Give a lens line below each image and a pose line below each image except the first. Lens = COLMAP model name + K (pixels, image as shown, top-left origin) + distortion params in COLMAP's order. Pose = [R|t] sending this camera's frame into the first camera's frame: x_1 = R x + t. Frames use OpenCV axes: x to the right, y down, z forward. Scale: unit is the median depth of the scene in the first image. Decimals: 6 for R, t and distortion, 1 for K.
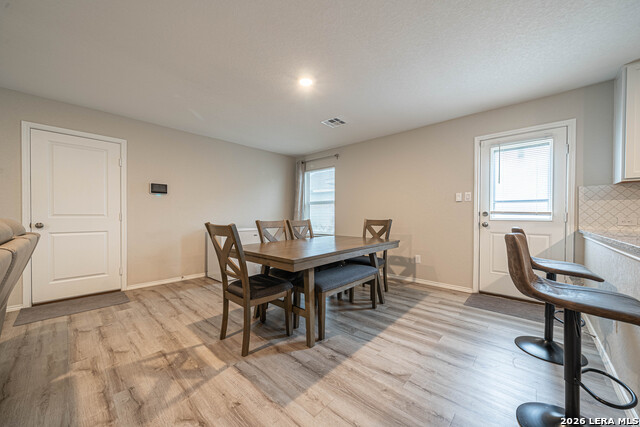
lens RADIAL K [[244.4, 0, 315.7], [0, 244.4, 216.0], [0, 0, 1]] dist [0.000908, 0.000209]
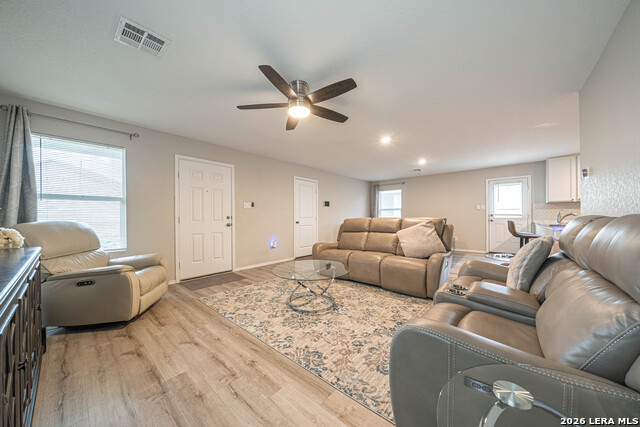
lens RADIAL K [[221.1, 0, 323.5], [0, 221.1, 216.1], [0, 0, 1]] dist [0.001321, 0.000058]
pose [[0.998616, -0.008670, 0.051876, -0.856705], [0.009034, 0.999936, -0.006796, -0.002302], [-0.051814, 0.007256, 0.998630, -0.835666]]
